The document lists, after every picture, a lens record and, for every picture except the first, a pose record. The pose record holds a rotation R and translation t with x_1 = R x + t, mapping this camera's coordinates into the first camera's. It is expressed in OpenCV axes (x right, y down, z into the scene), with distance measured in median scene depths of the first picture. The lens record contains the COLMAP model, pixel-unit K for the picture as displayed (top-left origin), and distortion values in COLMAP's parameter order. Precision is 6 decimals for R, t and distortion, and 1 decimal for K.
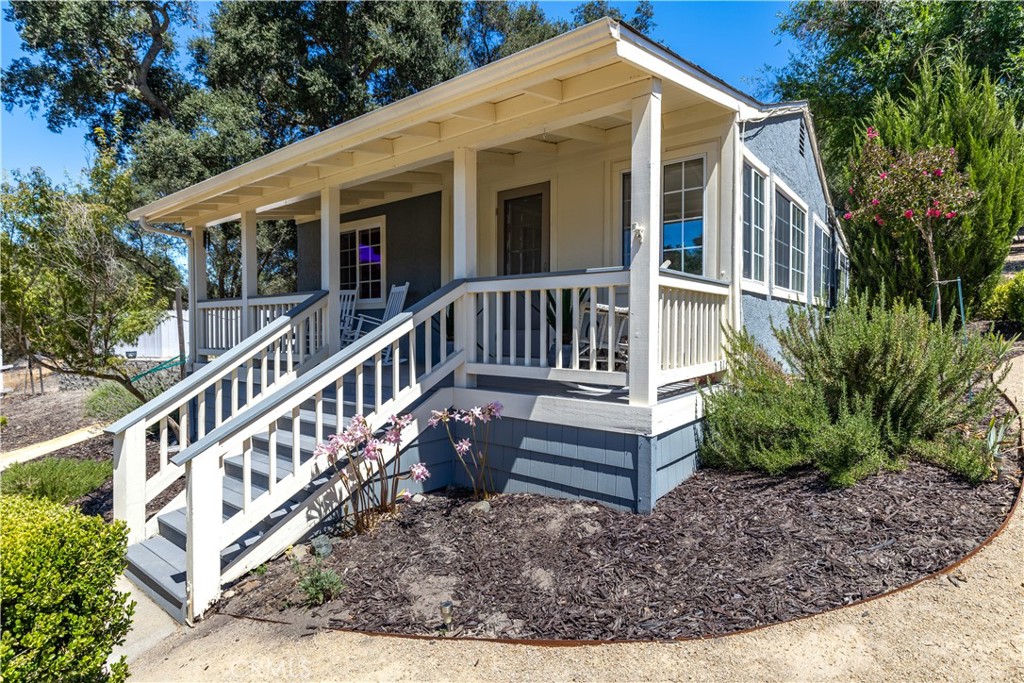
lens RADIAL K [[502.3, 0, 504.3], [0, 502.3, 342.0], [0, 0, 1]] dist [-0.001799, 0.000365]
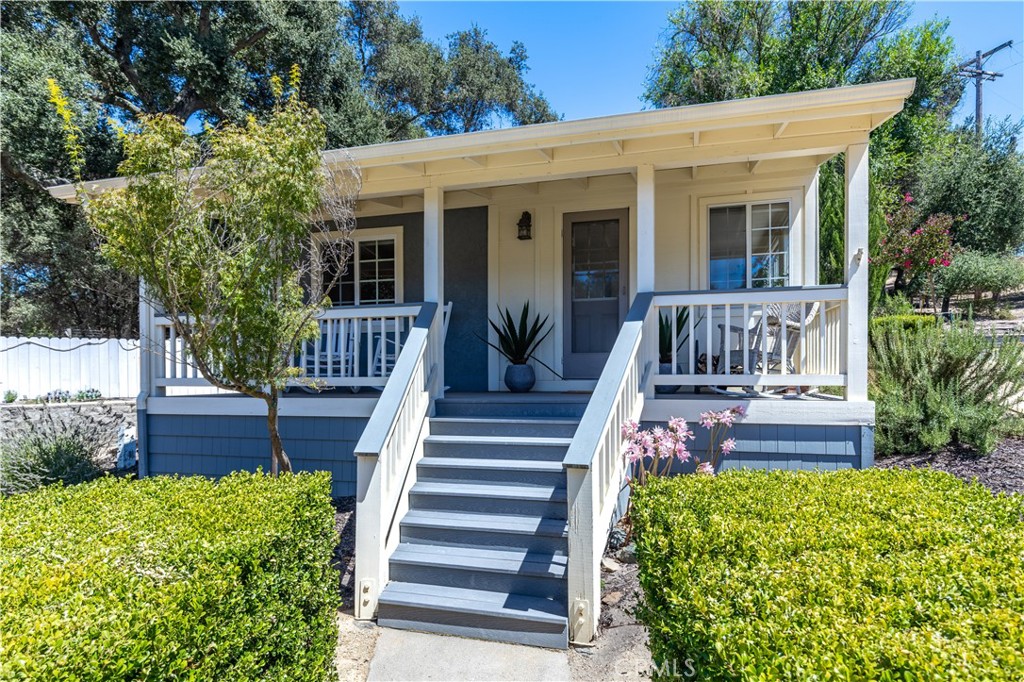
lens RADIAL K [[548.0, 0, 519.8], [0, 548.0, 379.9], [0, 0, 1]] dist [-0.002503, -0.001492]
pose [[0.929729, -0.001997, 0.368238, -0.273288], [0.011347, 0.999666, -0.023228, 0.027976], [-0.368069, 0.025774, 0.929441, 0.025829]]
